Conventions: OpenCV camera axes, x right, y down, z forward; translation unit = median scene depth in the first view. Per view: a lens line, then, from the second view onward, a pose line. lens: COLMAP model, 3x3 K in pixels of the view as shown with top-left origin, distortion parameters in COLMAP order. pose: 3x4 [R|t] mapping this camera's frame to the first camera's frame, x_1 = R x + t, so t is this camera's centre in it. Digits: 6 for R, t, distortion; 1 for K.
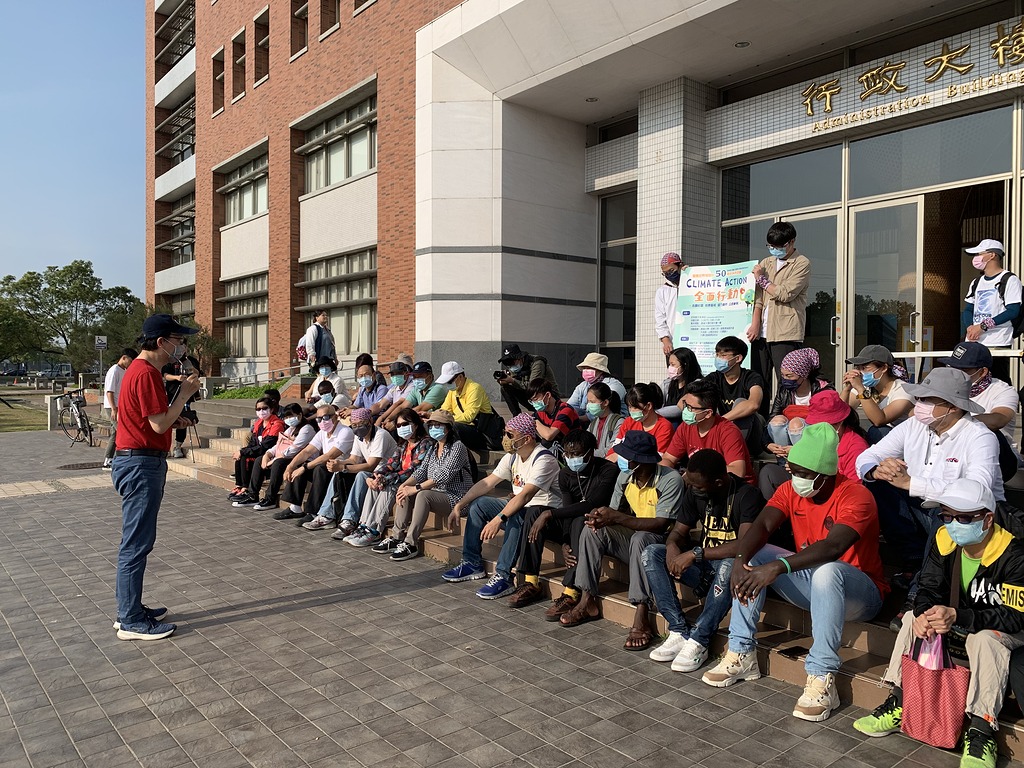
lens RADIAL K [[772.4, 0, 512.0], [0, 772.4, 384.0], [0, 0, 1]] dist [0.002896, -0.004918]
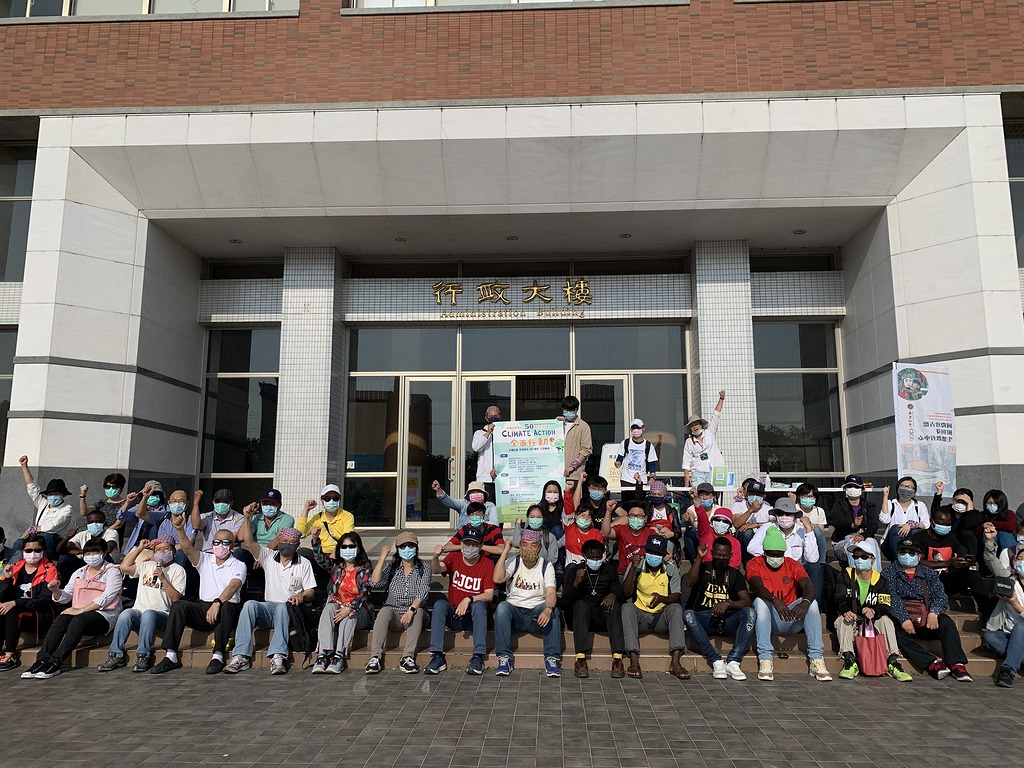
lens RADIAL K [[758.5, 0, 512.0], [0, 758.5, 384.0], [0, 0, 1]] dist [-0.032346, -0.000199]
pose [[0.664057, 0.112488, 0.739172, -0.410114], [0.019094, 0.985744, -0.167165, 0.003065], [-0.747438, 0.125121, 0.652442, 0.074916]]
